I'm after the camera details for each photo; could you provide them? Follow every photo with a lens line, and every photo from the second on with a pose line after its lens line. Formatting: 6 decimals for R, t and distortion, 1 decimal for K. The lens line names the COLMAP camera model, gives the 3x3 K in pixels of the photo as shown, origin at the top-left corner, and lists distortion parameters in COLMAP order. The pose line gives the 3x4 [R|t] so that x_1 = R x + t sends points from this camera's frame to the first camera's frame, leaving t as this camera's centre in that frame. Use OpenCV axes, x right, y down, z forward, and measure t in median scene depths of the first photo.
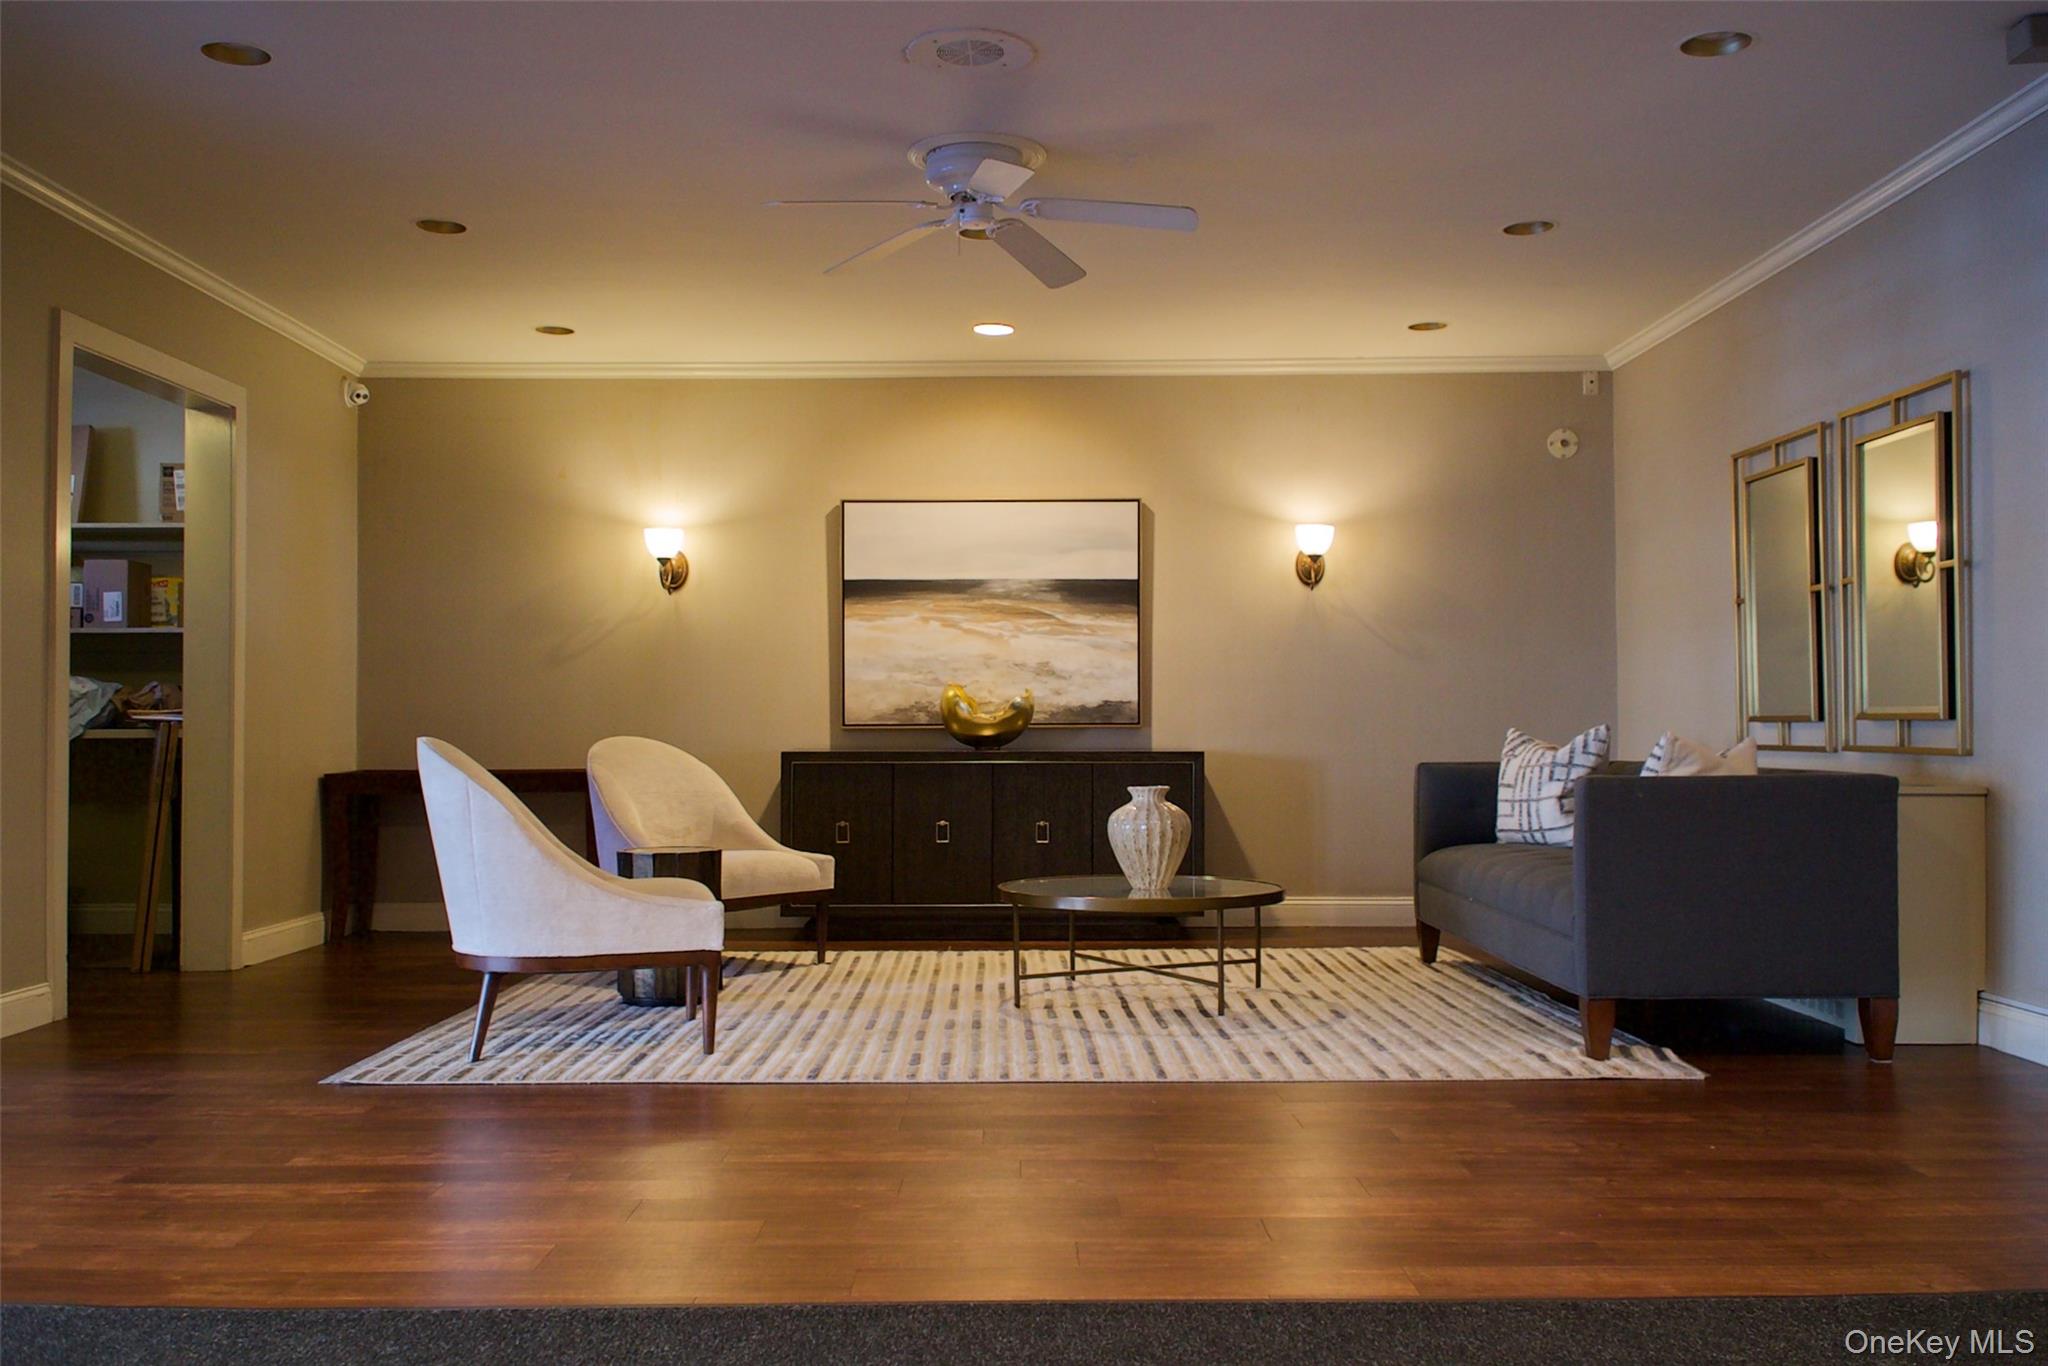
lens RADIAL K [[1814.8, 0, 1018.9], [0, 1814.8, 727.5], [0, 0, 1]] dist [-0.003384, -0.007660]
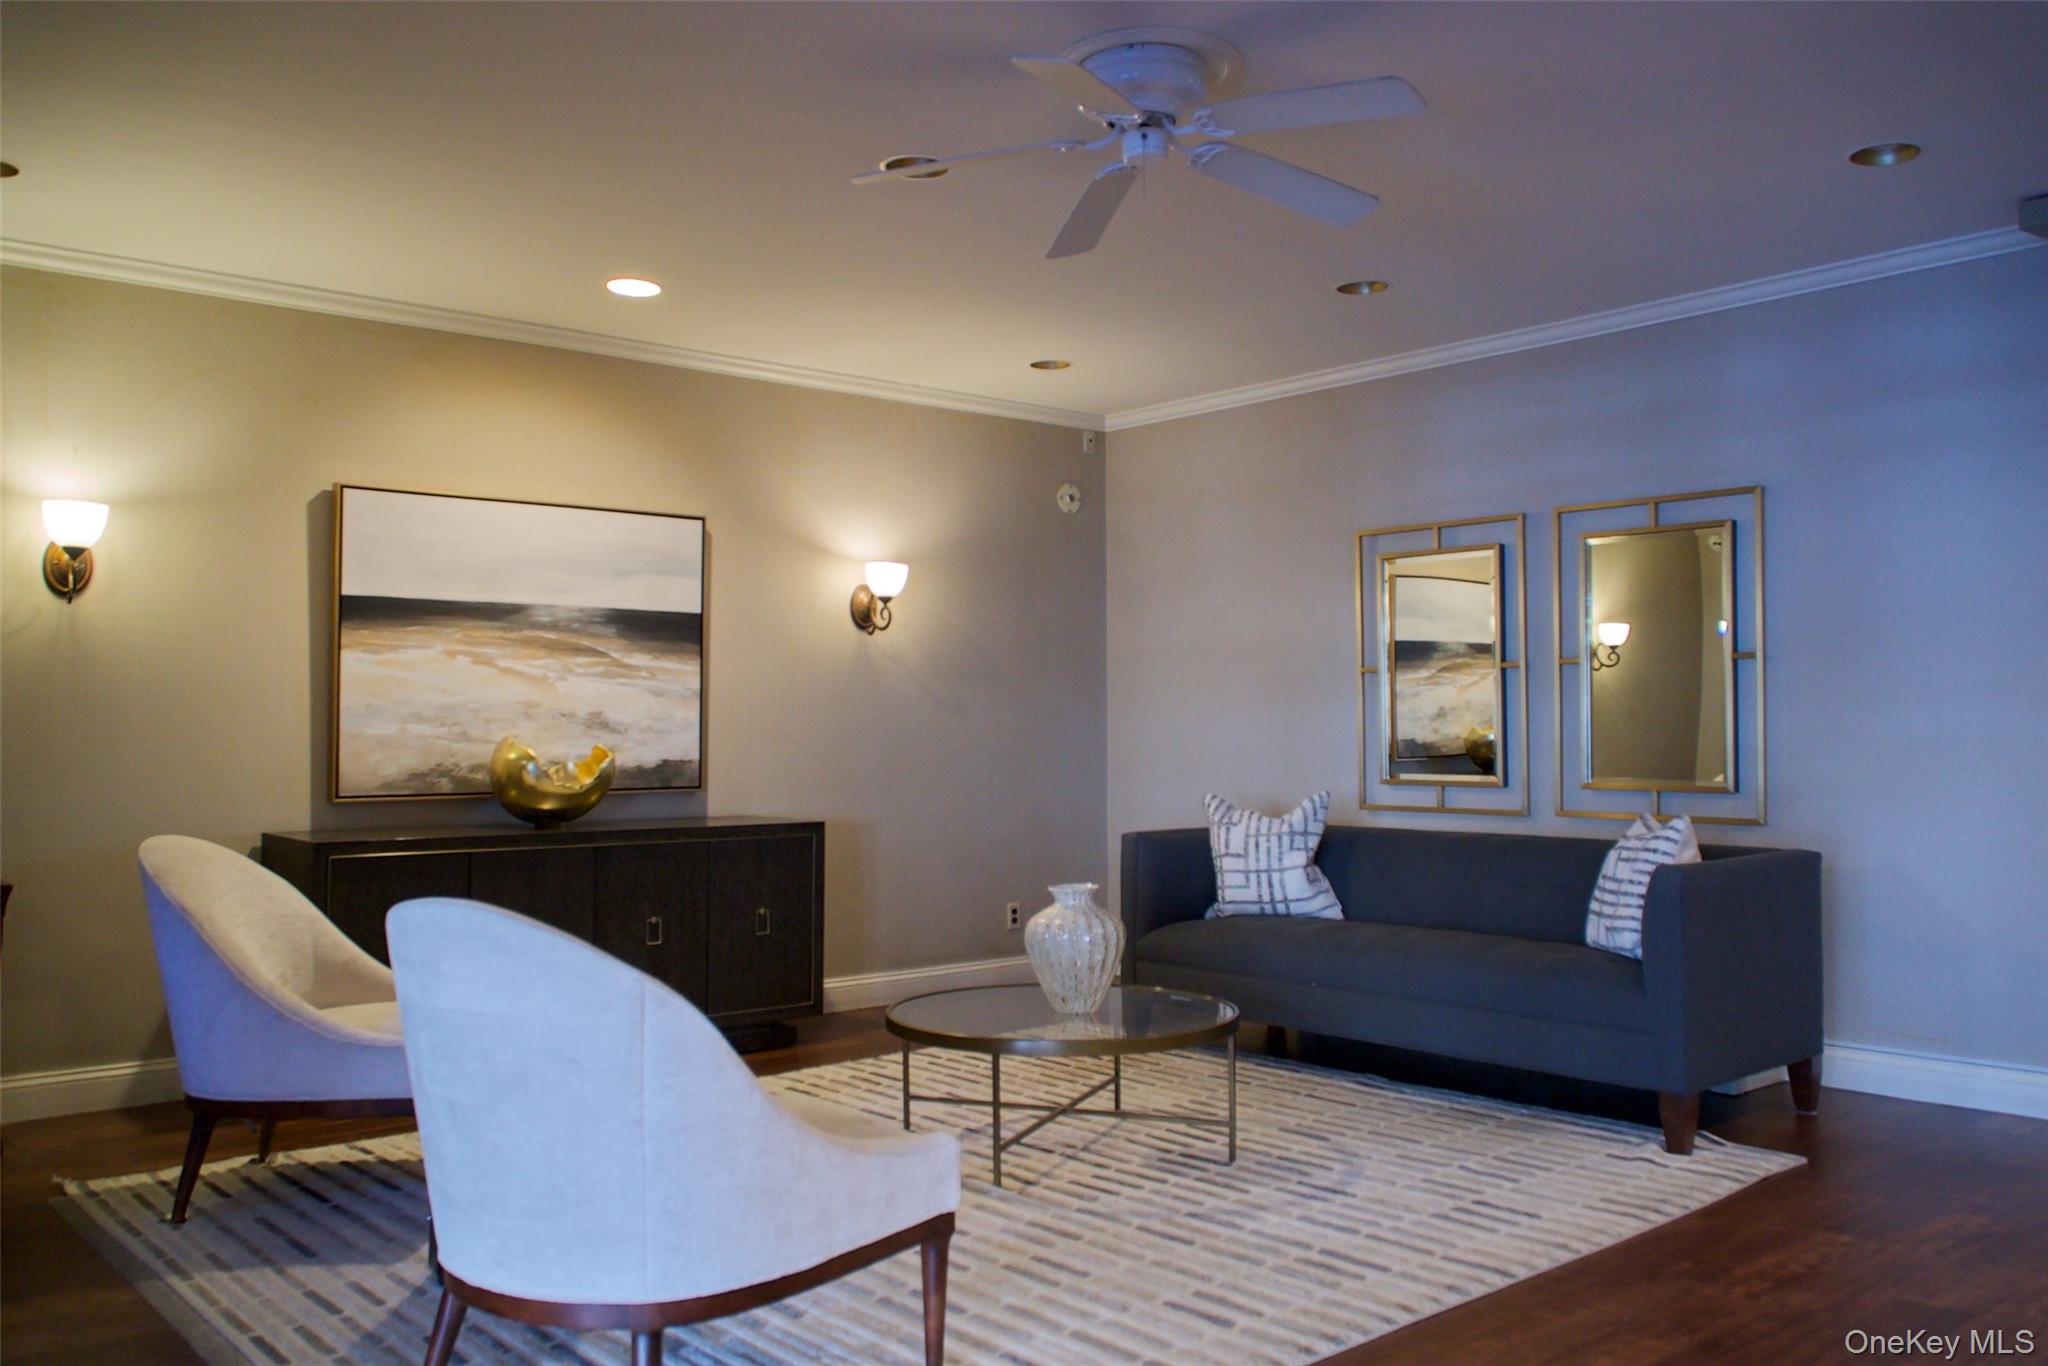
lens RADIAL K [[1674.2, 0, 1015.0], [0, 1674.2, 677.4], [0, 0, 1]] dist [0.014078, -0.036806]
pose [[0.753482, 0.022038, 0.657099, -0.330659], [-0.000277, 0.999449, -0.033202, -0.026797], [-0.657469, 0.024835, 0.753073, 0.326143]]
